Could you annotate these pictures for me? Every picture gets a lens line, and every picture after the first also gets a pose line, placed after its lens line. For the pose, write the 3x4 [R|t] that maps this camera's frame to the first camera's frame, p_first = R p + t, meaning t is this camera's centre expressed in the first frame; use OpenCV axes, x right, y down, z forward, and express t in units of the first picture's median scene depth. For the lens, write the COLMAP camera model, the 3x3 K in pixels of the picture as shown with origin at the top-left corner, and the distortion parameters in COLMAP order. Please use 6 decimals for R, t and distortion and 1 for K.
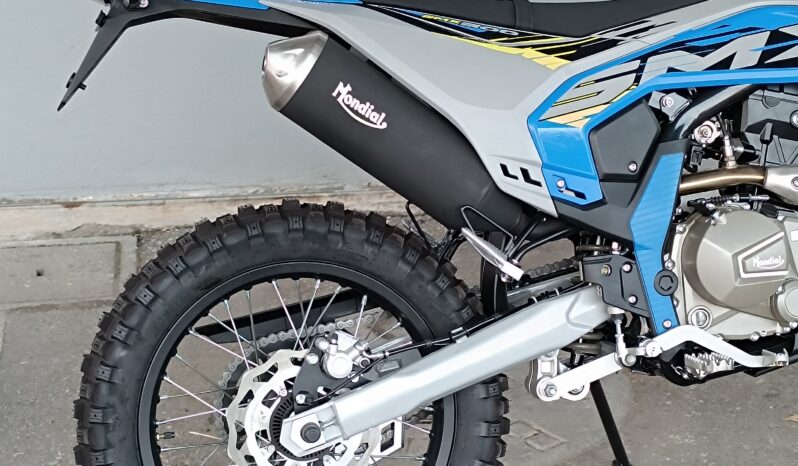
lens RADIAL K [[1448.4, 0, 399.0], [0, 1448.4, 233.0], [0, 0, 1]] dist [0.223856, -1.116324]
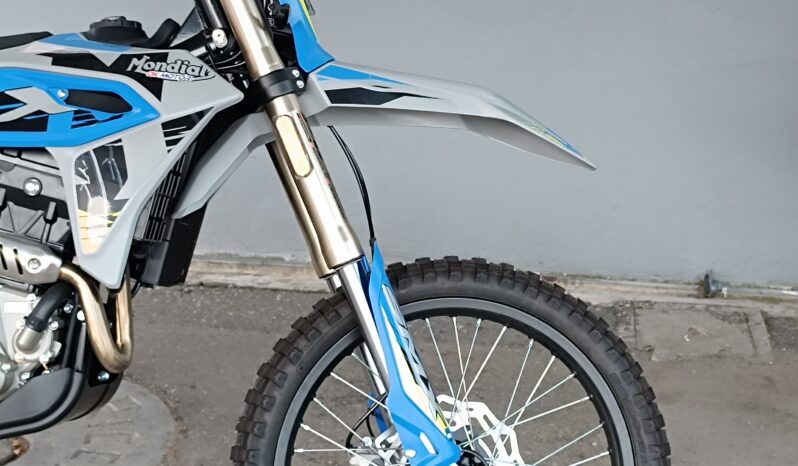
lens RADIAL K [[1448.4, 0, 399.0], [0, 1448.4, 233.0], [0, 0, 1]] dist [0.223856, -1.116324]
pose [[0.954725, 0.091754, -0.282986, 0.795376], [-0.109508, 0.992848, -0.047540, -0.029606], [0.276600, 0.076377, 0.957945, 0.156681]]
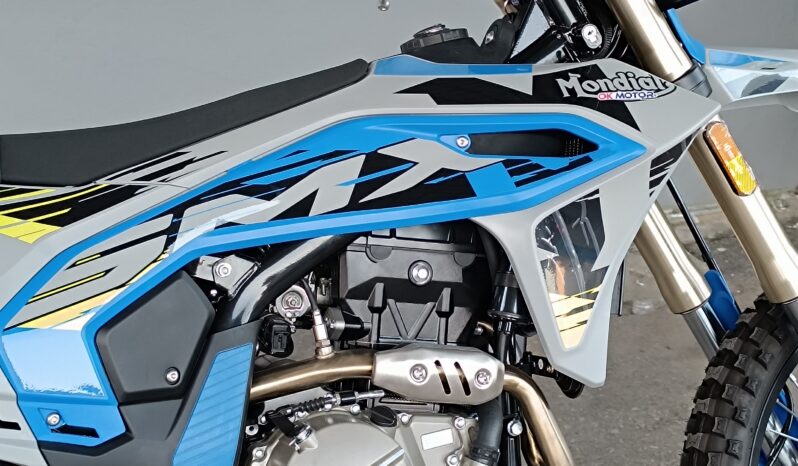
lens RADIAL K [[1448.4, 0, 399.0], [0, 1448.4, 233.0], [0, 0, 1]] dist [0.223856, -1.116324]
pose [[0.988314, -0.081129, 0.129051, 0.179367], [0.082147, 0.996617, -0.002582, -0.098626], [-0.128405, 0.013153, 0.991635, 0.320872]]
